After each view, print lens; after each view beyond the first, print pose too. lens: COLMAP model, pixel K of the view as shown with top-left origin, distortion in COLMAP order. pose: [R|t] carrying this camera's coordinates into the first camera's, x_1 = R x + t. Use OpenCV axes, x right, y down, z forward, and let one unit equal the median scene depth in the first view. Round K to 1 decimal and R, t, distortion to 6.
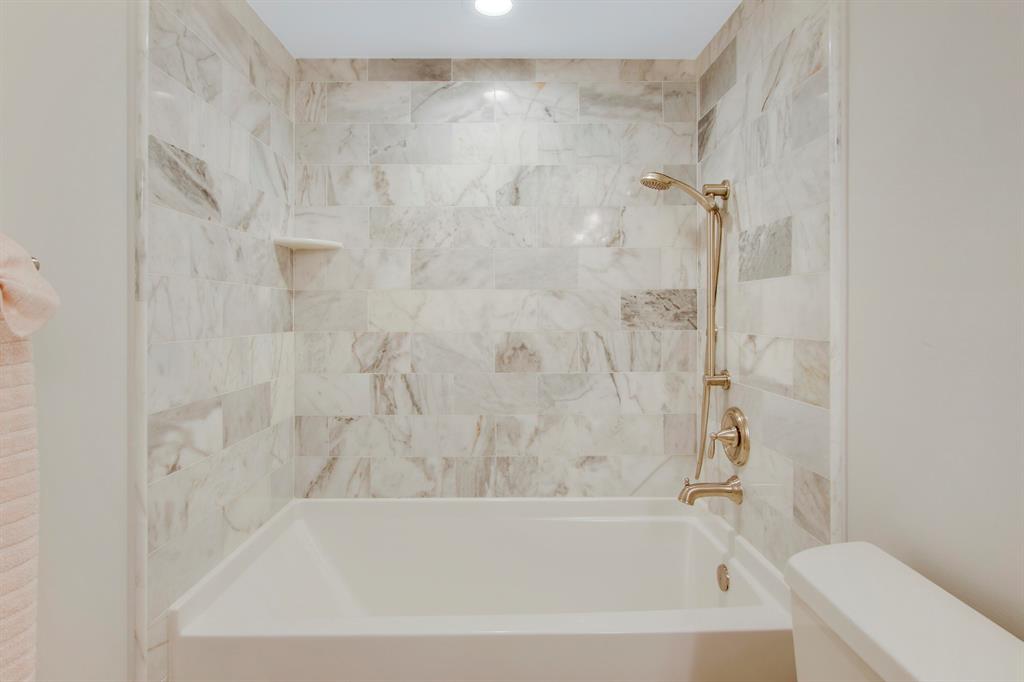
lens RADIAL K [[540.0, 0, 507.0], [0, 540.0, 316.4], [0, 0, 1]] dist [-0.022925, 0.000274]
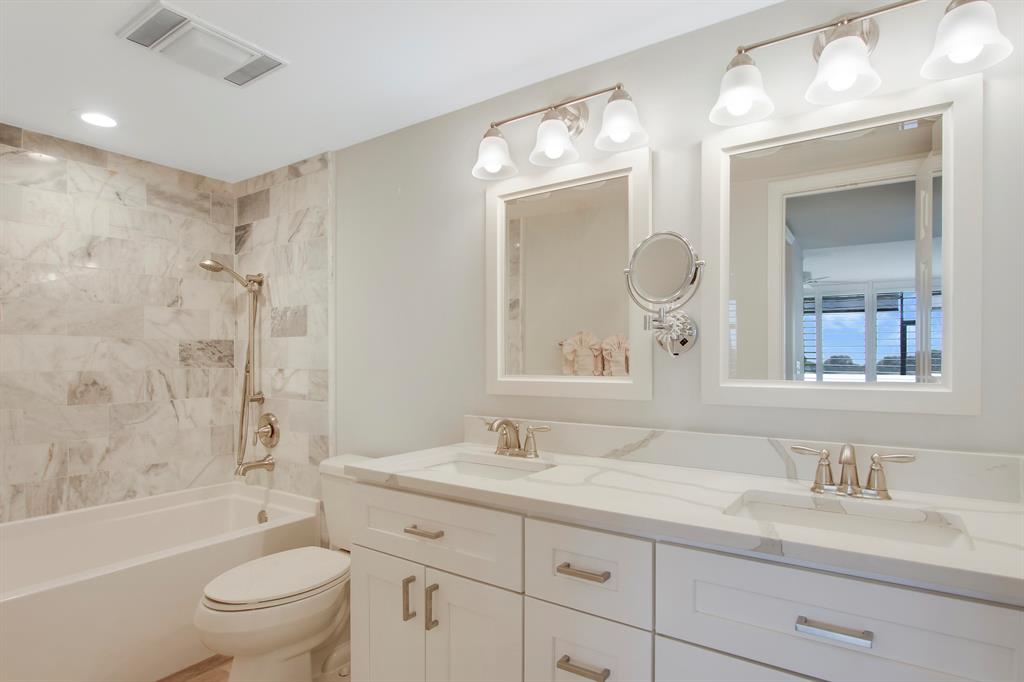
lens RADIAL K [[540.0, 0, 514.5], [0, 540.0, 357.0], [0, 0, 1]] dist [-0.022925, 0.000274]
pose [[0.565066, 0.003852, 0.825037, -0.430314], [0.003074, 0.999972, -0.006774, 0.008131], [-0.825040, 0.006364, 0.565039, -0.470649]]
